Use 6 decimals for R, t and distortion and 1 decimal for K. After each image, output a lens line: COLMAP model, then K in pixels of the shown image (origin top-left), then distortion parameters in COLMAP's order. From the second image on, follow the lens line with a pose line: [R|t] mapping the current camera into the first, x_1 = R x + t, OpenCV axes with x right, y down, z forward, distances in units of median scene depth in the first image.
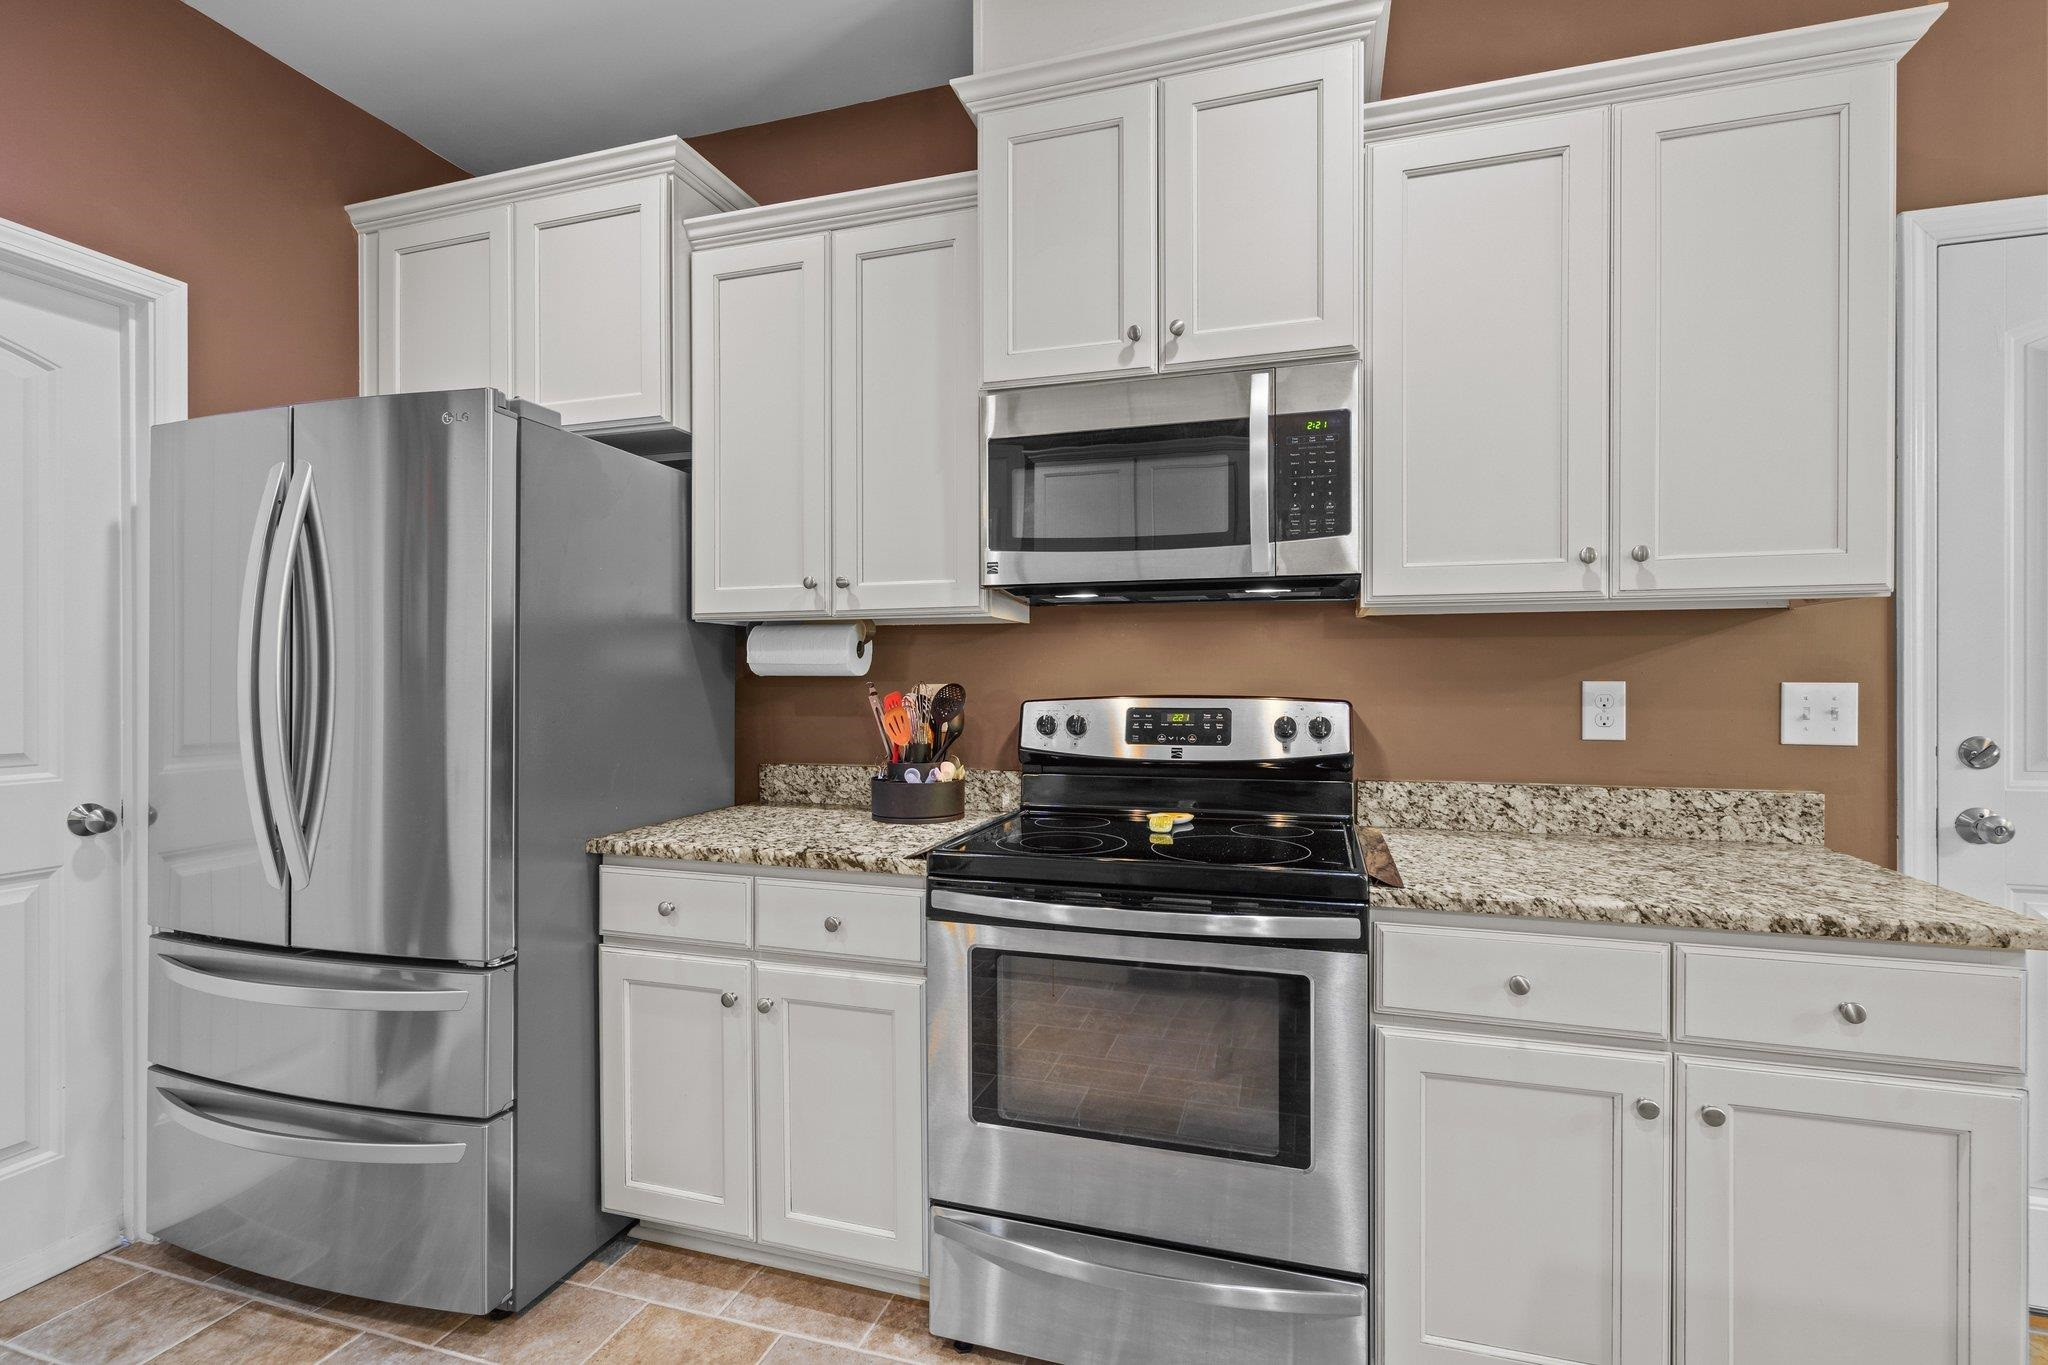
lens RADIAL K [[936.4, 0, 1007.7], [0, 936.4, 683.2], [0, 0, 1]] dist [0.002982, 0.001374]
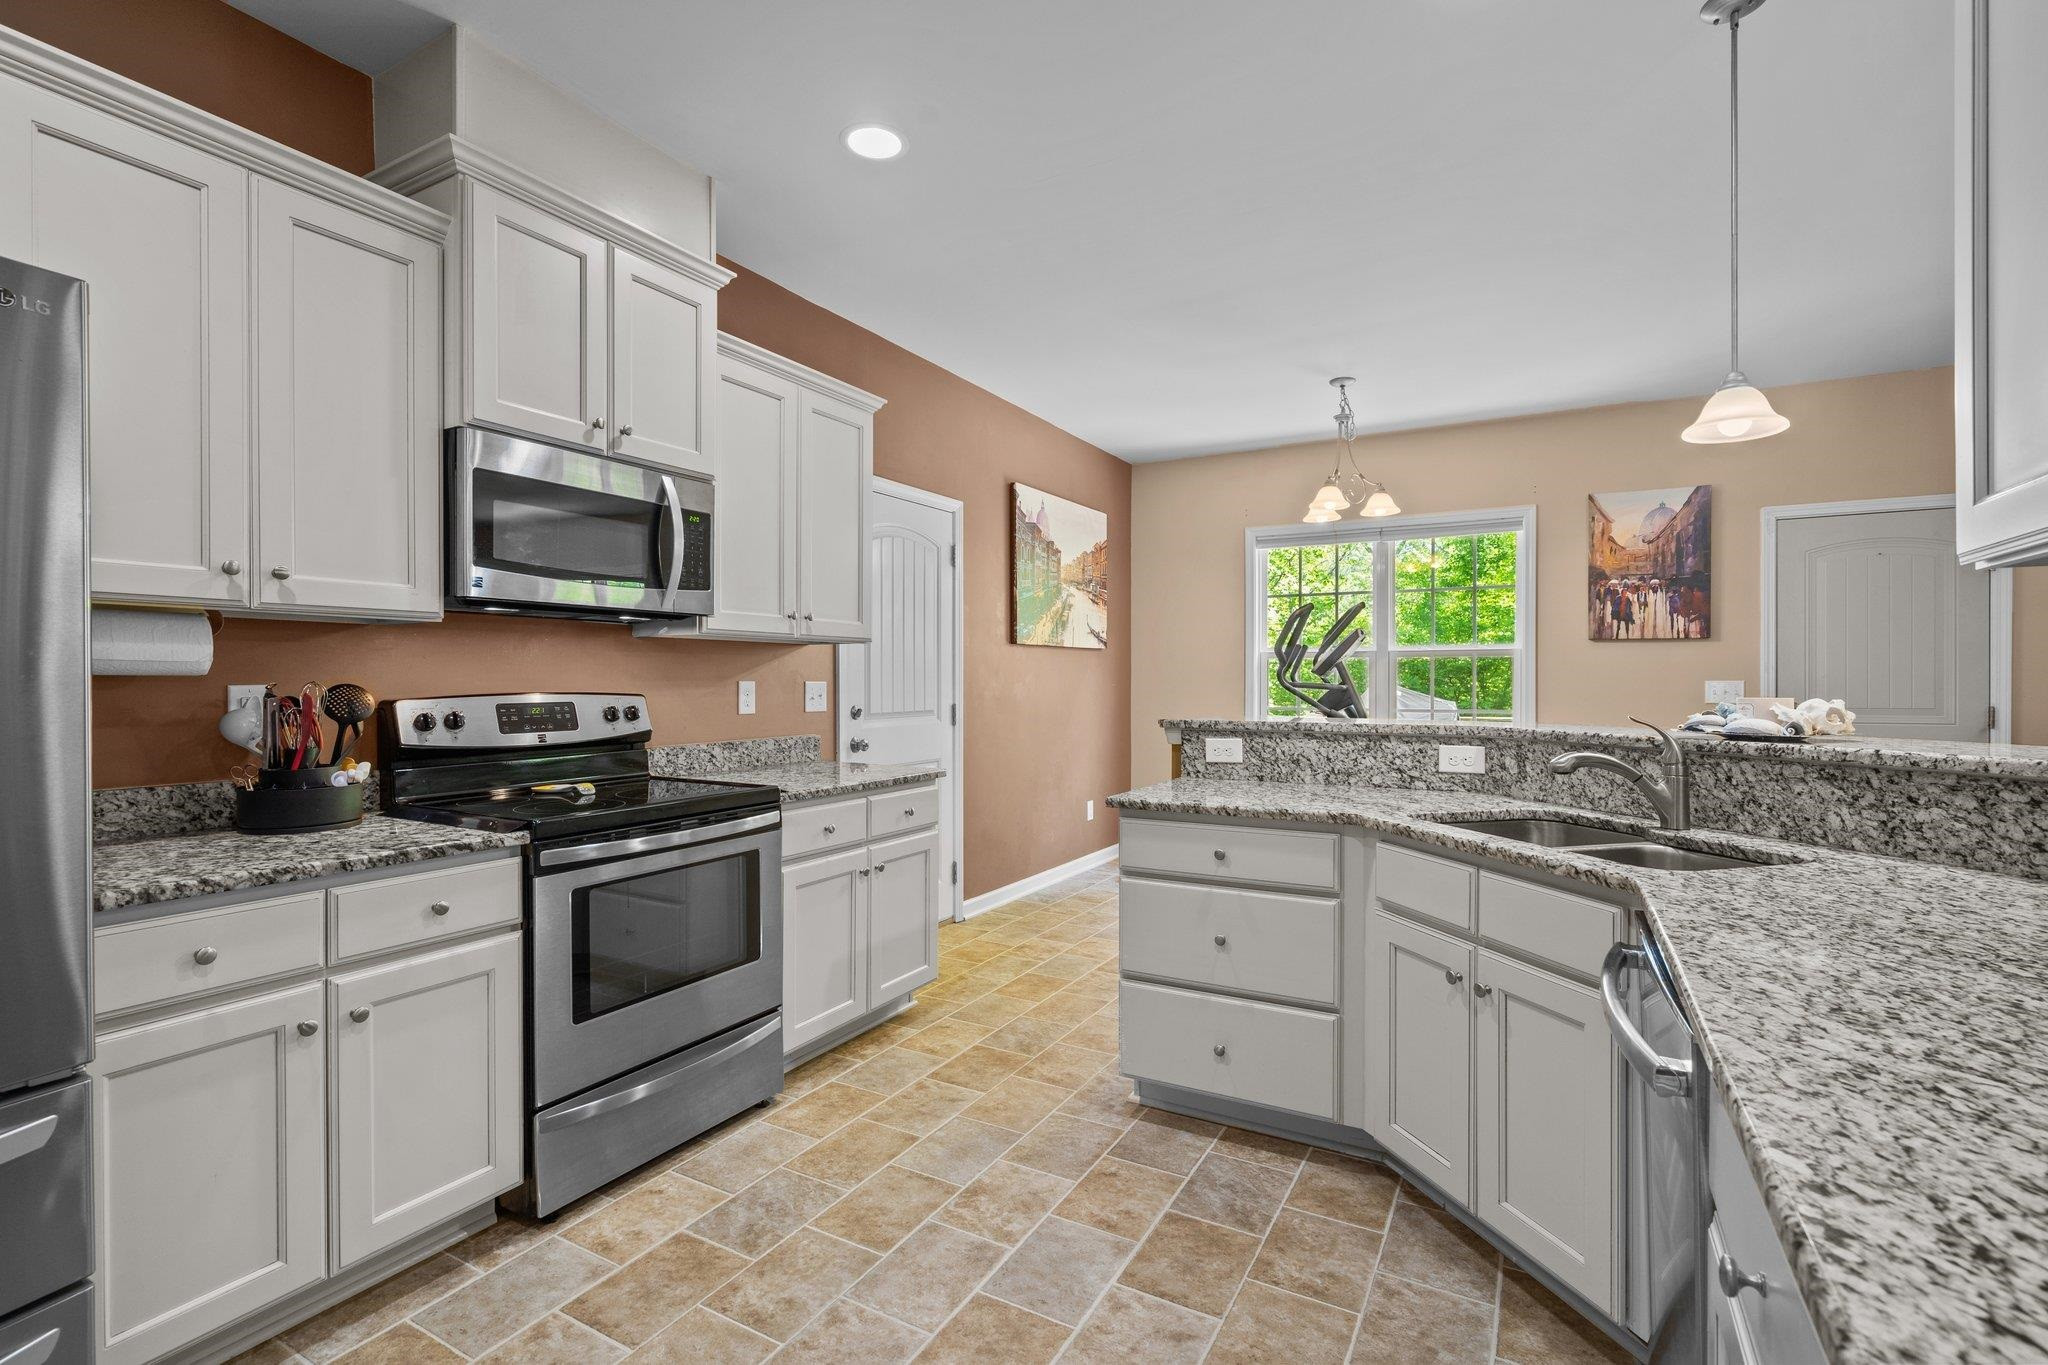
lens RADIAL K [[936.4, 0, 1019.8], [0, 936.4, 683.9], [0, 0, 1]] dist [0.002982, 0.001374]
pose [[0.214582, -0.003371, 0.976700, -1.059620], [0.004210, 0.999988, 0.002526, 0.001033], [-0.976697, 0.003570, 0.214594, 0.121943]]
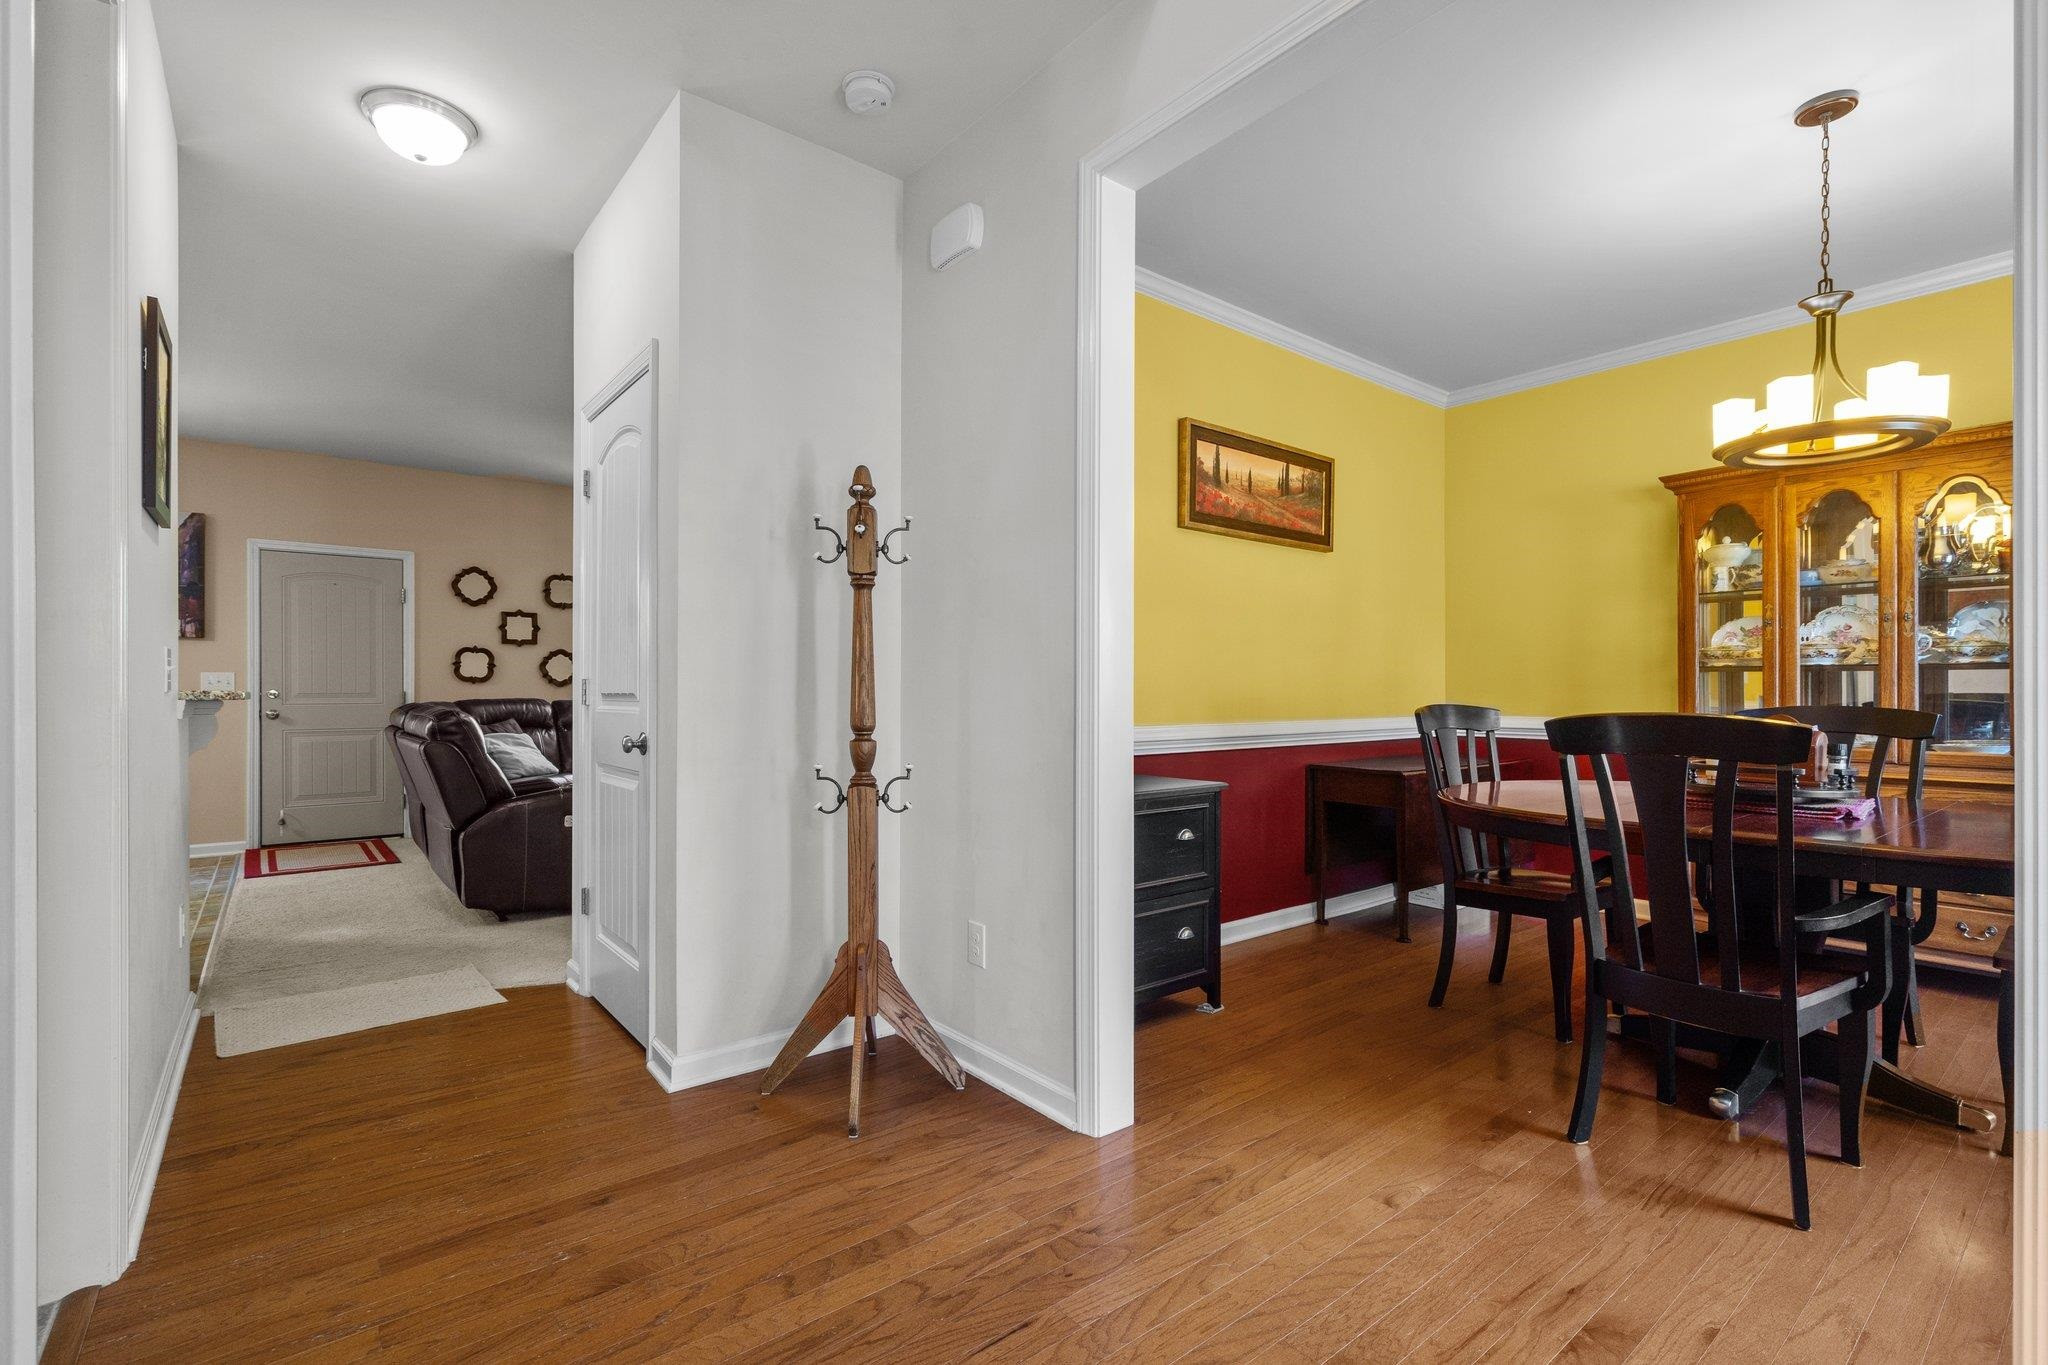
lens RADIAL K [[936.4, 0, 1029.5], [0, 936.4, 696.5], [0, 0, 1]] dist [0.002982, 0.001374]
pose [[-0.825029, -0.002582, 0.565084, -2.275655], [0.001698, 0.999974, 0.007048, 0.073543], [-0.565087, 0.006774, -0.825003, -0.138077]]
